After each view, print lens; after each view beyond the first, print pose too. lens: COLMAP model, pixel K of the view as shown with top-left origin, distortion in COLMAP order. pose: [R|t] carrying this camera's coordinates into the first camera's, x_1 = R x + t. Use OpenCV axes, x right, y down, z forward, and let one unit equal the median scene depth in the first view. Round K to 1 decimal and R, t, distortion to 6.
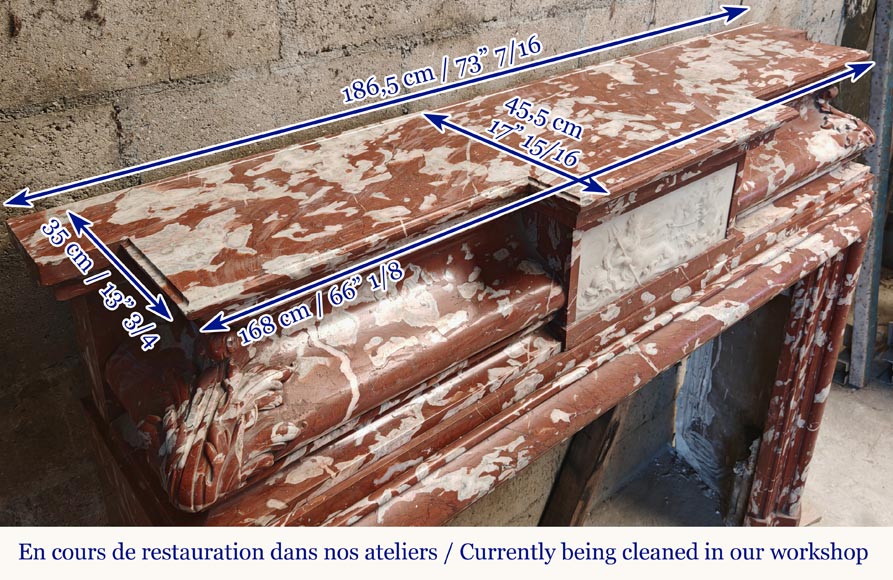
lens RADIAL K [[756.9, 0, 447.5], [0, 756.9, 185.9], [0, 0, 1]] dist [0.051978, -0.005696]
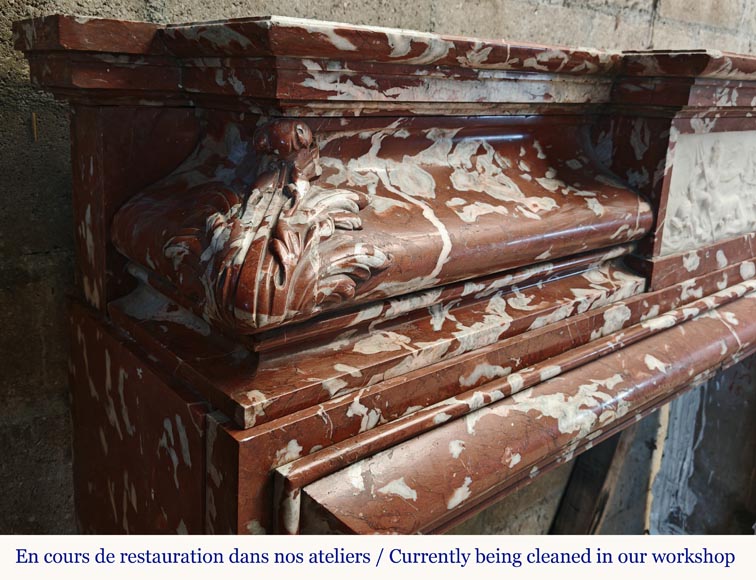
lens RADIAL K [[657.6, 0, 332.7], [0, 657.6, 241.9], [0, 0, 1]] dist [0.087006, -0.133372]
pose [[0.999162, 0.038339, -0.014329, -0.189665], [-0.040381, 0.980517, -0.192241, 0.340830], [0.006679, 0.192658, 0.981243, 0.309186]]
